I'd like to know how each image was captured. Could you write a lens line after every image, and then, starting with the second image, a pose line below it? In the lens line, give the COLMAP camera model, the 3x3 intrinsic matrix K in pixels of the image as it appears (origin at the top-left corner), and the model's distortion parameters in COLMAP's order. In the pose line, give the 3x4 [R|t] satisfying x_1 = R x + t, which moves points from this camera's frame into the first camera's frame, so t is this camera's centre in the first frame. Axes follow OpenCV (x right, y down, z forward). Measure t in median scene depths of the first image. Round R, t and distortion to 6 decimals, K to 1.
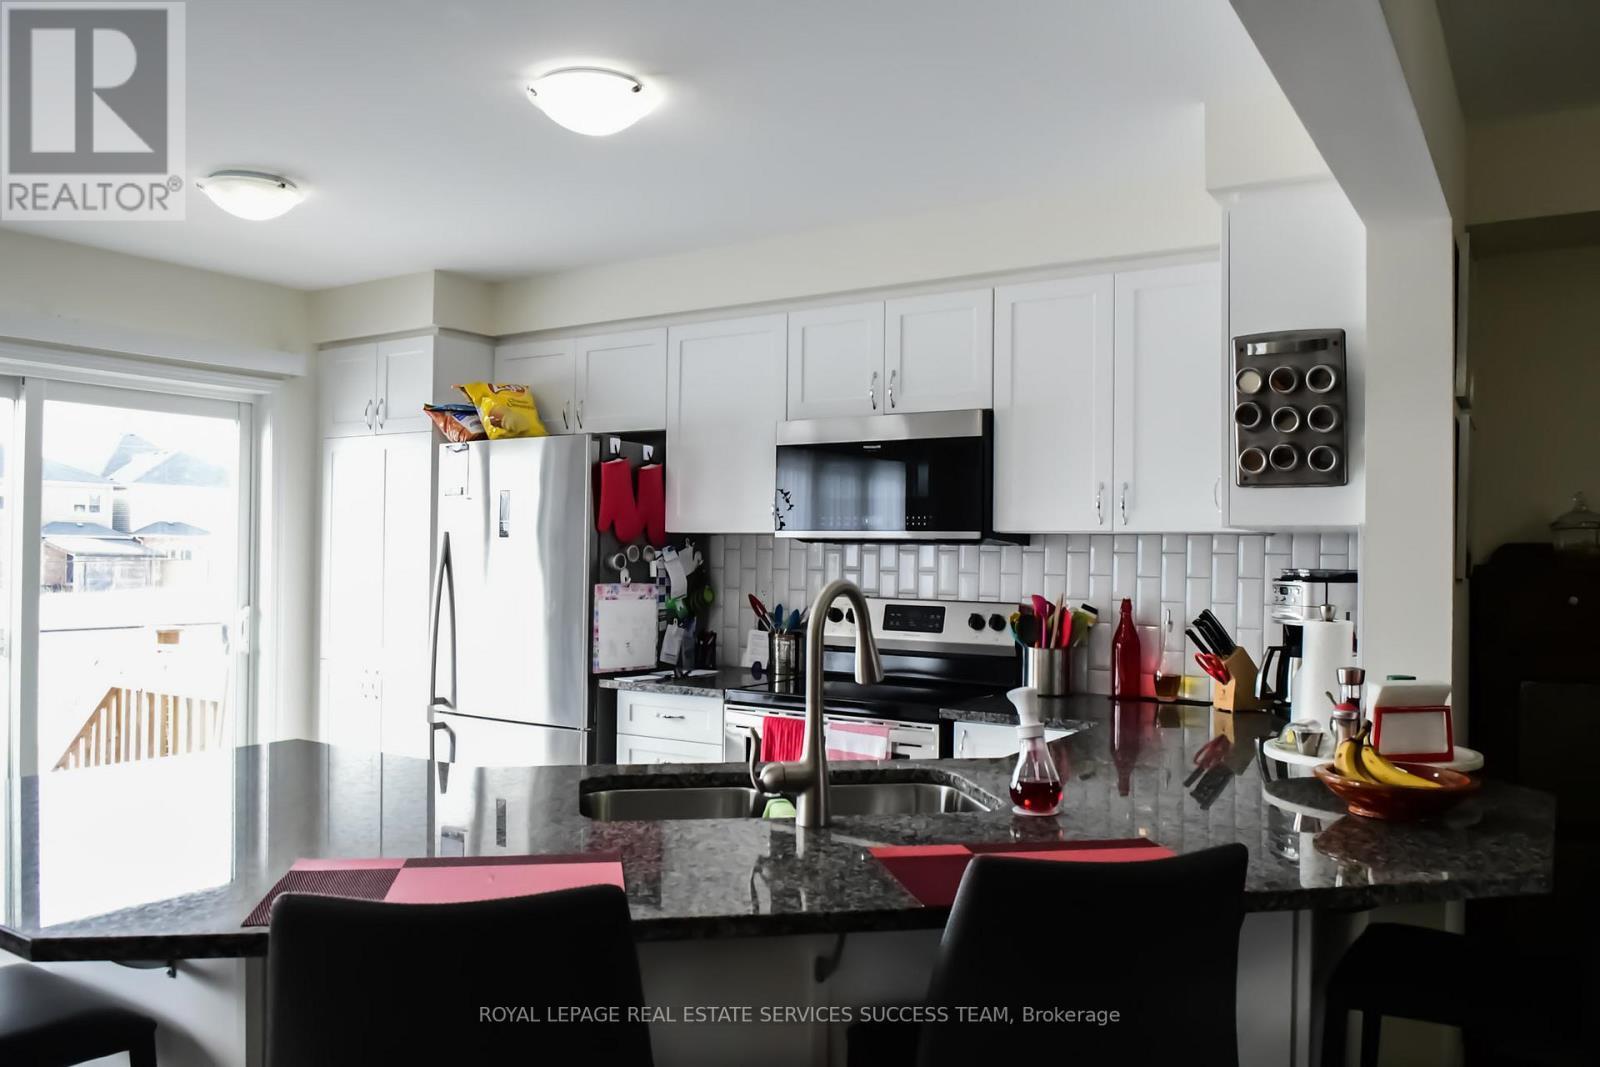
lens RADIAL K [[1198.1, 0, 805.4], [0, 1198.1, 534.7], [0, 0, 1]] dist [-0.002308, -0.049457]
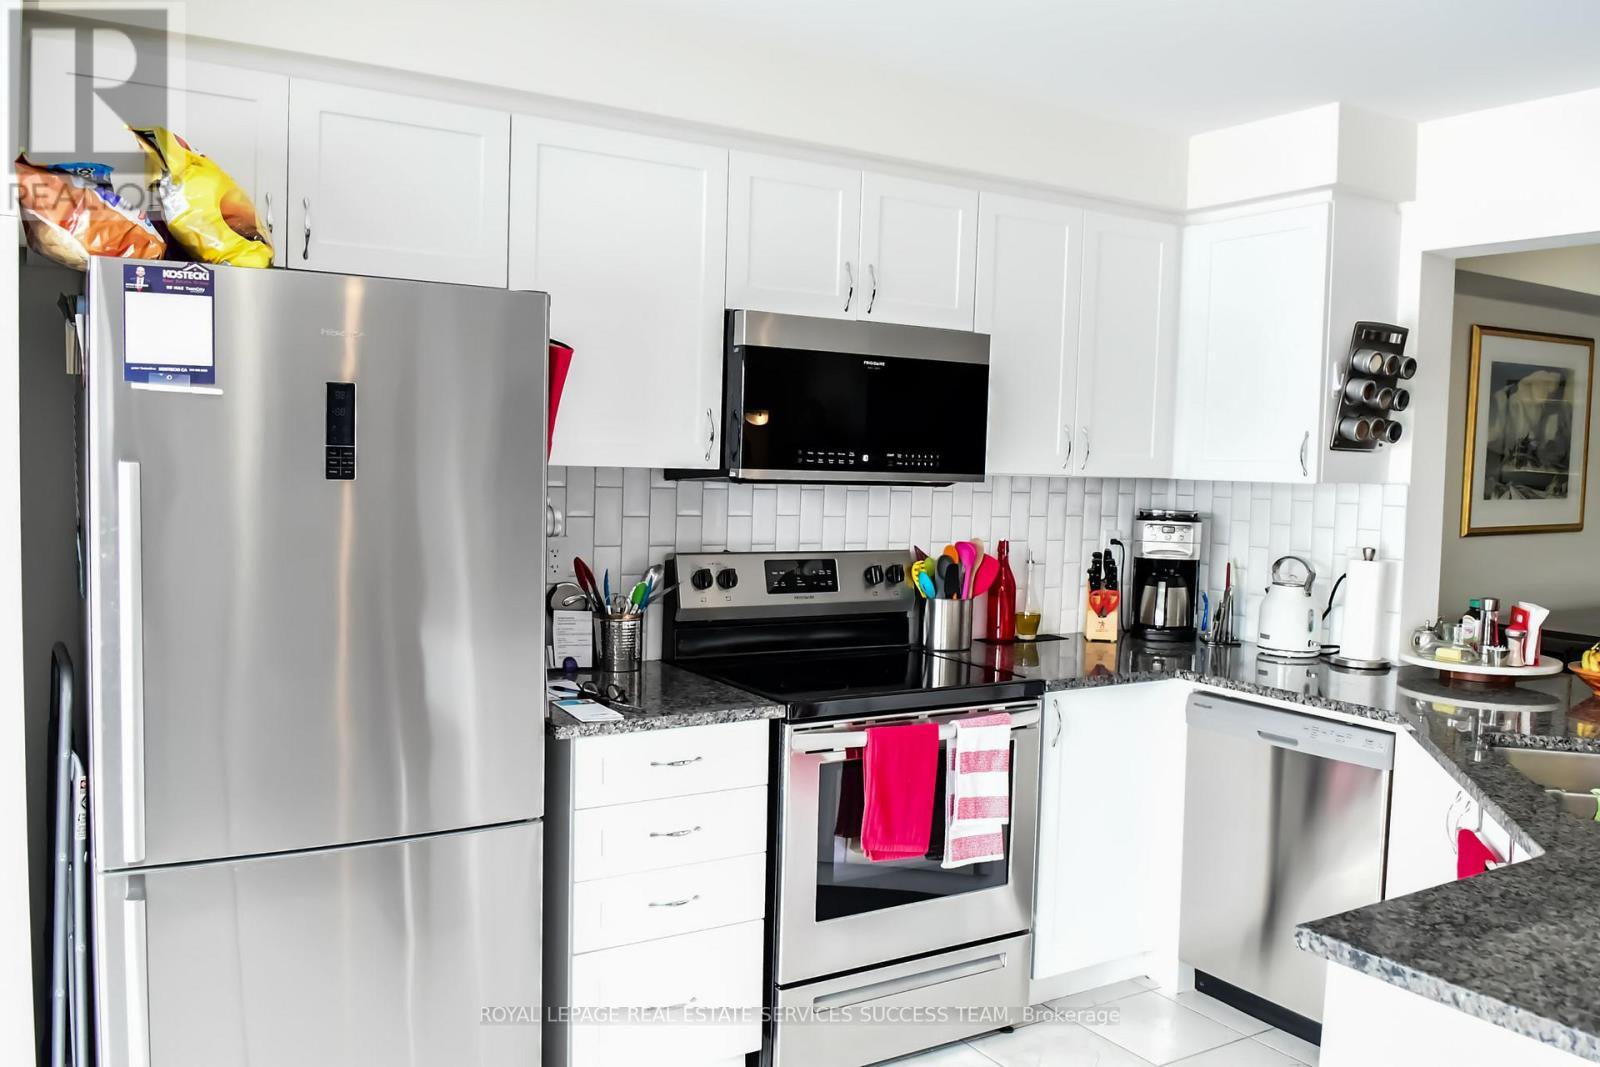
lens RADIAL K [[1319.5, 0, 847.4], [0, 1319.5, 540.1], [0, 0, 1]] dist [-0.001825, -0.062176]
pose [[0.413490, -0.057915, 0.908665, -0.736850], [-0.039796, 0.995872, 0.081582, -0.028318], [-0.909639, -0.069894, 0.409478, 0.657048]]
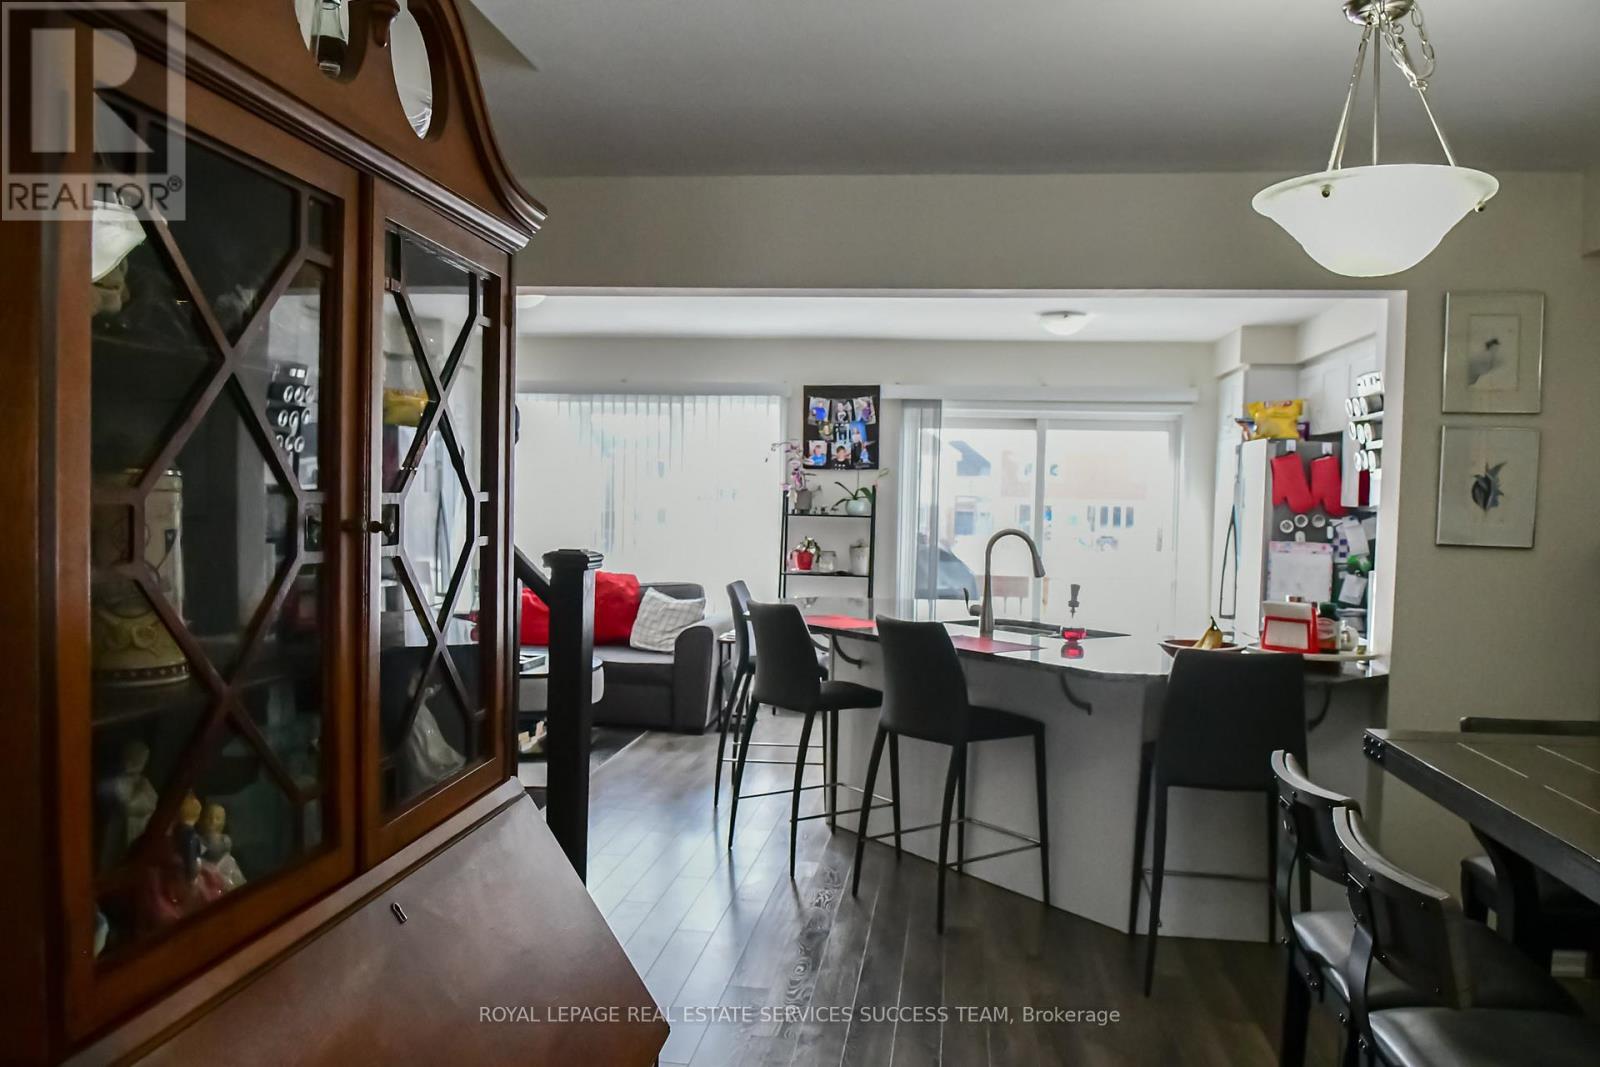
lens RADIAL K [[1198.1, 0, 805.4], [0, 1198.1, 534.7], [0, 0, 1]] dist [-0.002308, -0.049457]
pose [[0.428955, 0.035311, -0.902635, 0.898066], [-0.003991, 0.999300, 0.037196, -0.018913], [0.903317, -0.012353, 0.428796, -0.143451]]
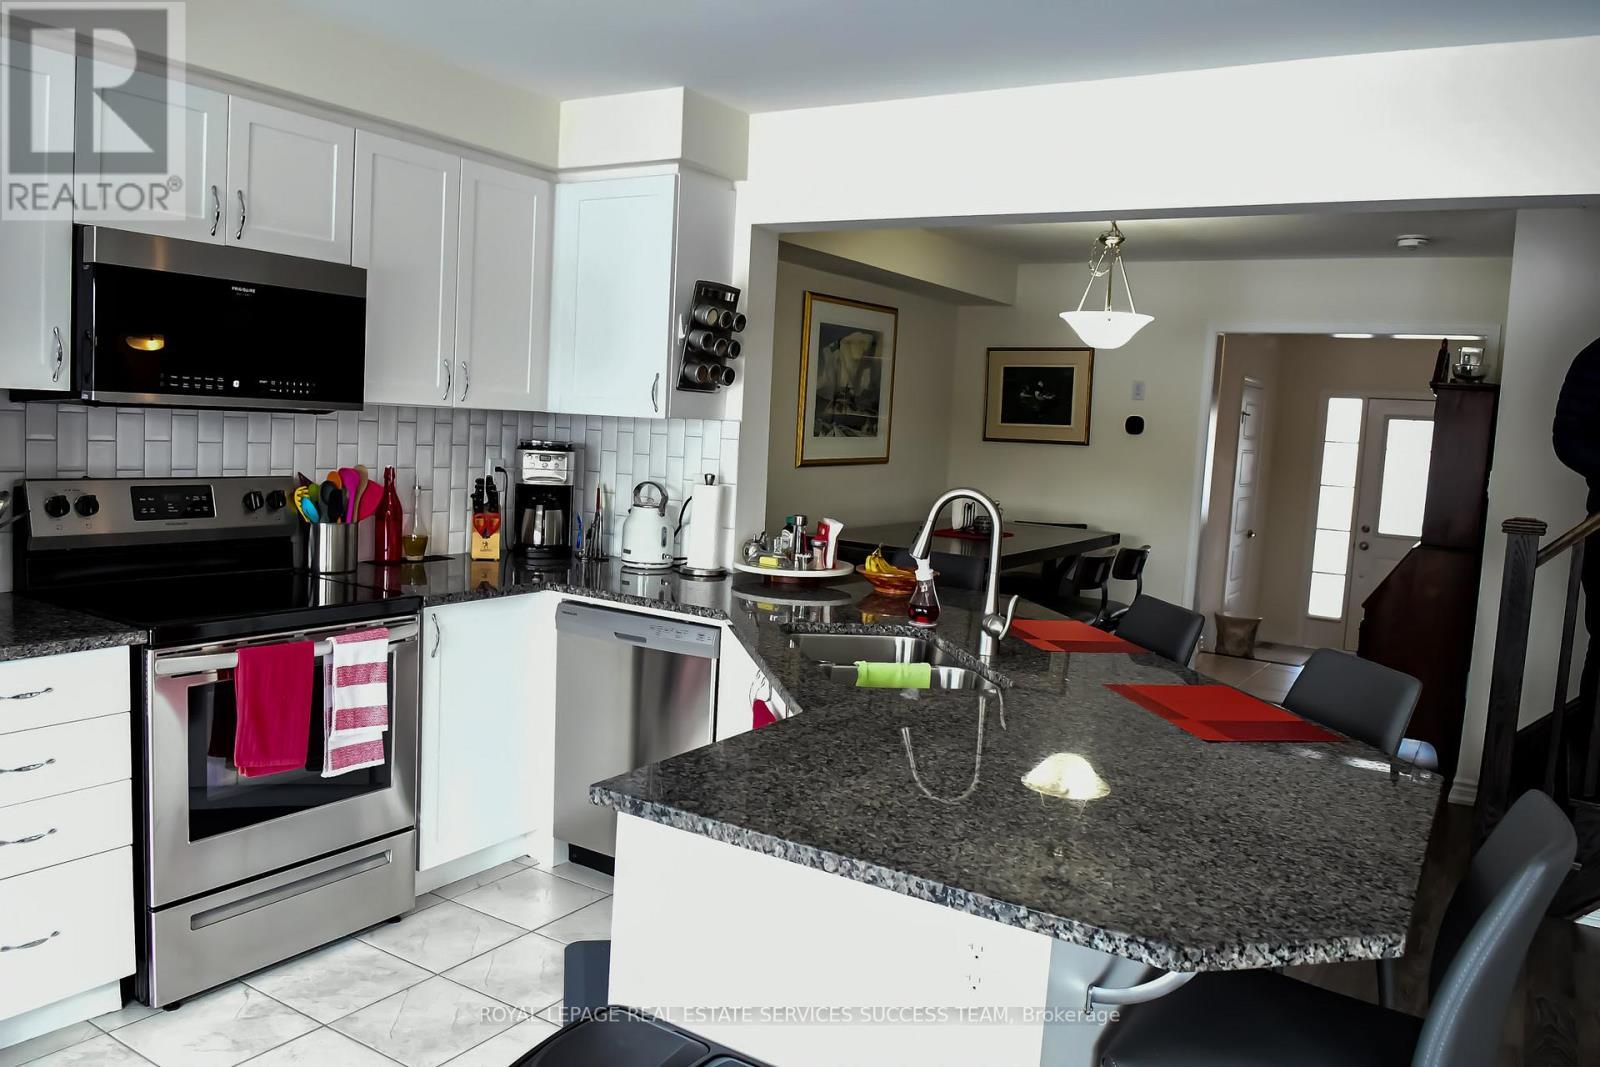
lens RADIAL K [[1198.1, 0, 805.4], [0, 1198.1, 534.7], [0, 0, 1]] dist [-0.002308, -0.049457]
pose [[-0.009581, -0.110964, 0.993778, -0.740725], [-0.073980, 0.991179, 0.109960, -0.027672], [-0.997214, -0.072466, -0.017705, 0.639255]]
